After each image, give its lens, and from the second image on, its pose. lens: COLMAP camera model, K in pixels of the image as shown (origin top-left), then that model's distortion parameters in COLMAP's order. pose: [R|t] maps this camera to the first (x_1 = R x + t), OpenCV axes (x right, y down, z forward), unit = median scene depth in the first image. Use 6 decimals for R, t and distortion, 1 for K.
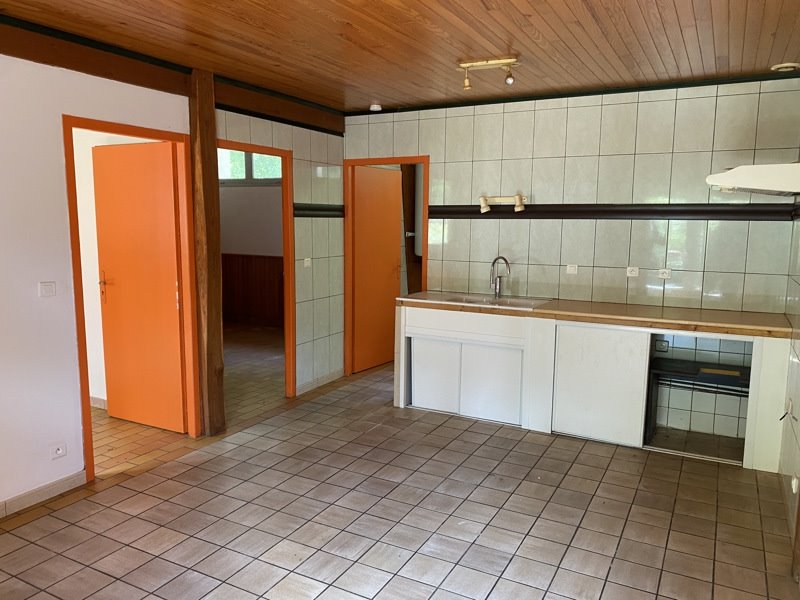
lens RADIAL K [[618.8, 0, 380.0], [0, 618.8, 303.4], [0, 0, 1]] dist [0.087917, -0.067172]
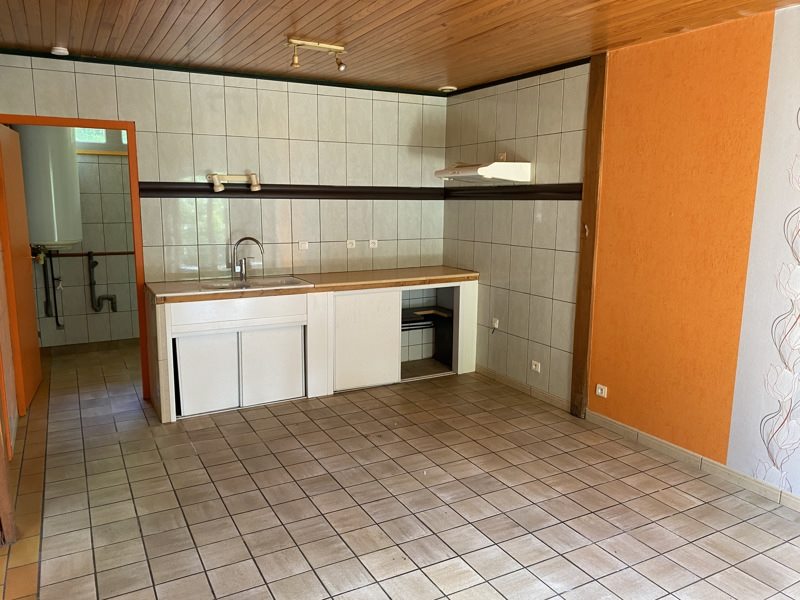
lens RADIAL K [[618.8, 0, 400.4], [0, 618.8, 301.2], [0, 0, 1]] dist [0.087917, -0.067172]
pose [[0.538128, -0.145196, 0.830263, -0.558557], [0.117597, 0.988350, 0.096623, -0.047558], [-0.834619, 0.045641, 0.548933, 0.296890]]
